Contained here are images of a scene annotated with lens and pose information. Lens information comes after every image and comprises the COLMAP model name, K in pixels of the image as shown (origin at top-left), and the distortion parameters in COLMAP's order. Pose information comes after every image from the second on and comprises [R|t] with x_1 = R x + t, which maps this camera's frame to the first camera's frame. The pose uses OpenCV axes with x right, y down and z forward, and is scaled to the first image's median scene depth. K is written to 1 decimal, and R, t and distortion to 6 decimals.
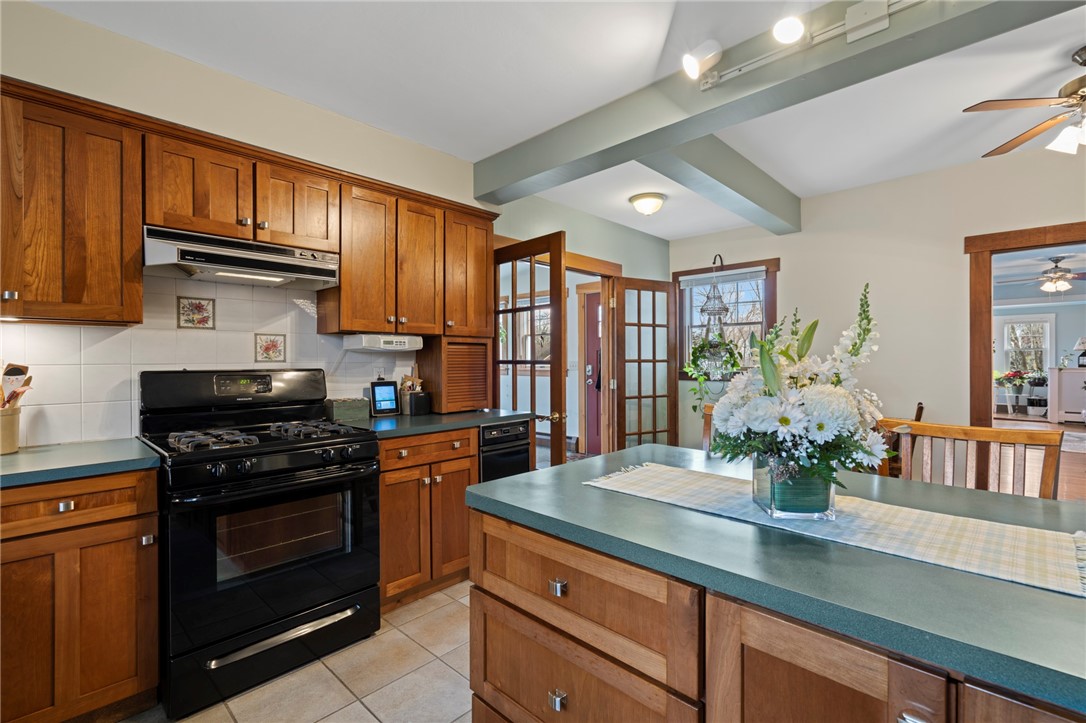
lens RADIAL K [[489.9, 0, 540.5], [0, 489.9, 365.0], [0, 0, 1]] dist [-0.001775, 0.000432]
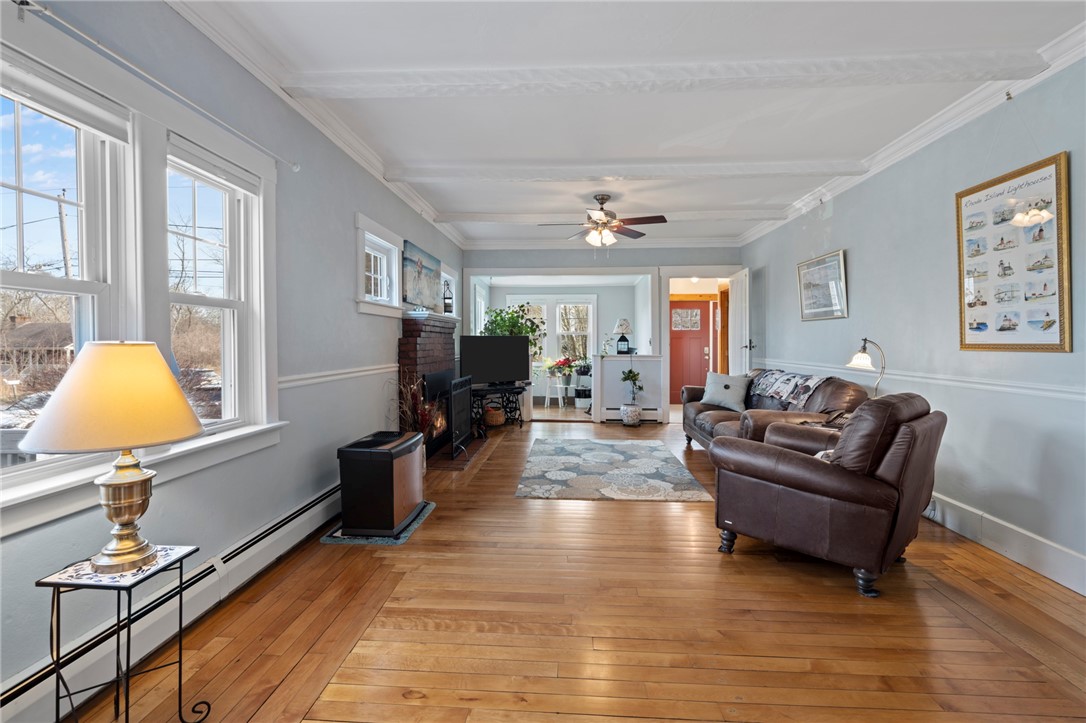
lens RADIAL K [[495.9, 0, 541.1], [0, 495.9, 353.2], [0, 0, 1]] dist [-0.003239, 0.000115]
pose [[0.759877, -0.006797, 0.650031, 0.377705], [0.002187, 0.999966, 0.007900, -0.003396], [-0.650063, -0.004581, 0.759867, 0.370489]]
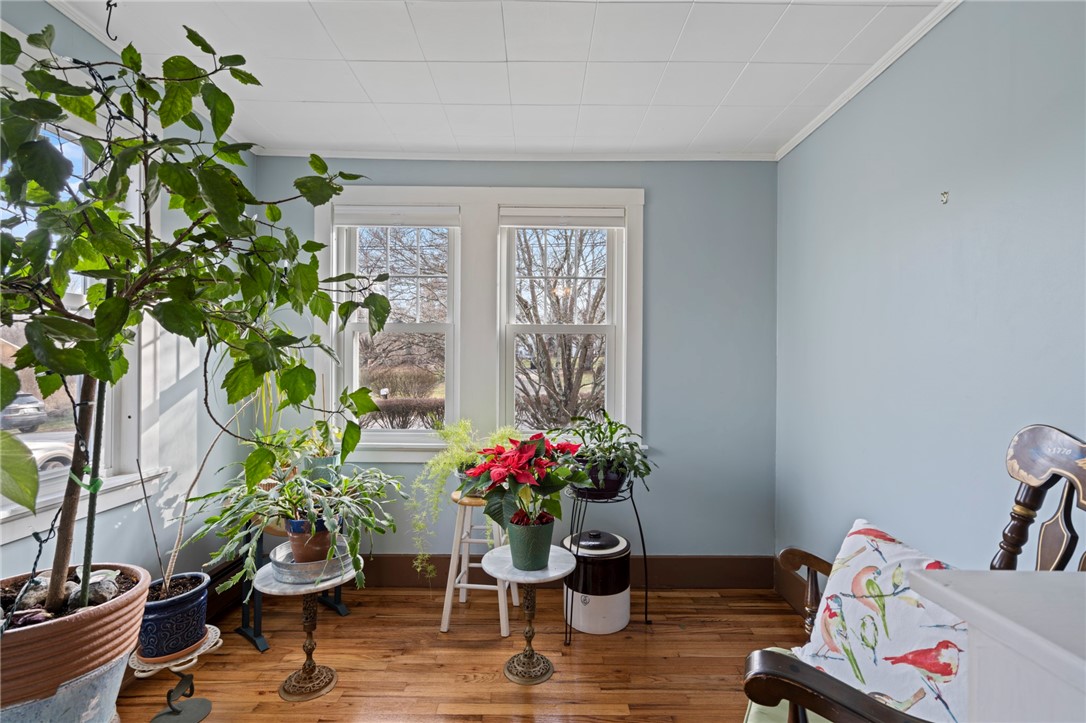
lens RADIAL K [[490.3, 0, 543.0], [0, 490.3, 361.5], [0, 0, 1]] dist [-0.000476, 0.000082]
pose [[0.717162, 0.006134, 0.696880, 0.854848], [-0.003335, 0.999980, -0.005369, -0.015216], [-0.696899, 0.001526, 0.717168, 0.870768]]
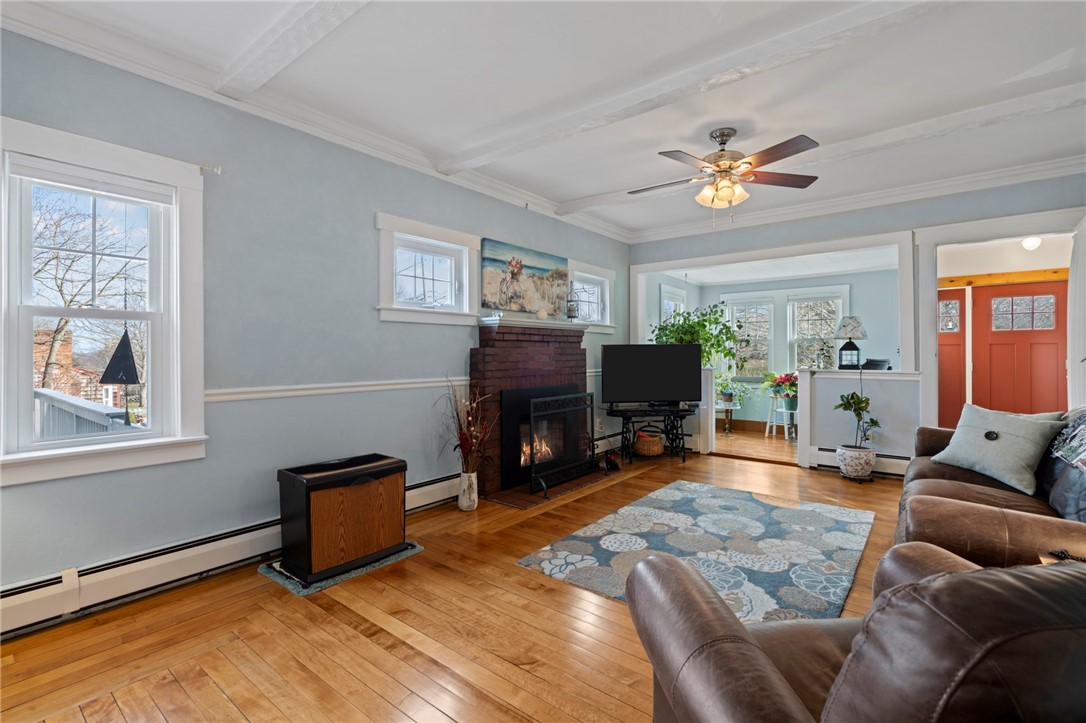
lens RADIAL K [[493.4, 0, 537.8], [0, 493.4, 357.6], [0, 0, 1]] dist [-0.002476, 0.000584]
pose [[0.995898, 0.002463, 0.090454, 0.592557], [-0.002081, 0.999989, -0.004313, -0.004581], [-0.090463, 0.004107, 0.995891, 0.393439]]
